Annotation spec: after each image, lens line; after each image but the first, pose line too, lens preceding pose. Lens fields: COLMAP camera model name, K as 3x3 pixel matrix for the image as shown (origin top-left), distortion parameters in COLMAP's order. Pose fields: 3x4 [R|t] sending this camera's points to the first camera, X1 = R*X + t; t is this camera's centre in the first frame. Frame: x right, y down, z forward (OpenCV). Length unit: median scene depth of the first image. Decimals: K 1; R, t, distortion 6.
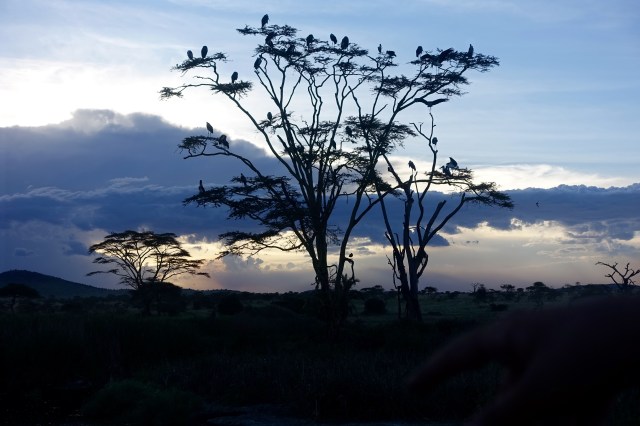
lens RADIAL K [[1017.5, 0, 320.2], [0, 1017.5, 212.1], [0, 0, 1]] dist [-0.090610, 0.000000]
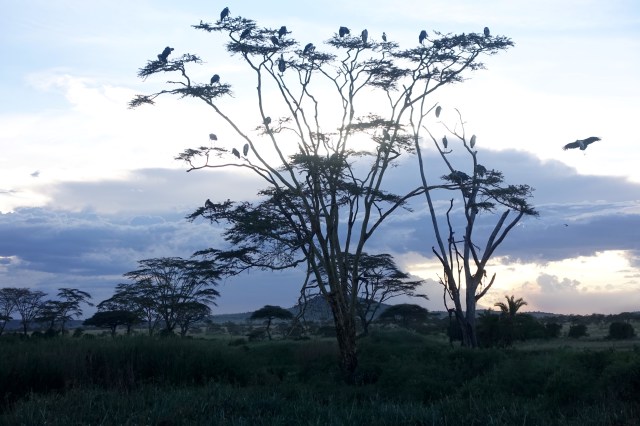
lens RADIAL K [[1017.5, 0, 320.3], [0, 1017.5, 215.6], [0, 0, 1]] dist [-0.090610, 0.000000]
pose [[0.953774, -0.023900, -0.299574, 0.260999], [0.018449, 0.999609, -0.021010, 0.009736], [0.299959, 0.014511, 0.953842, 0.148692]]
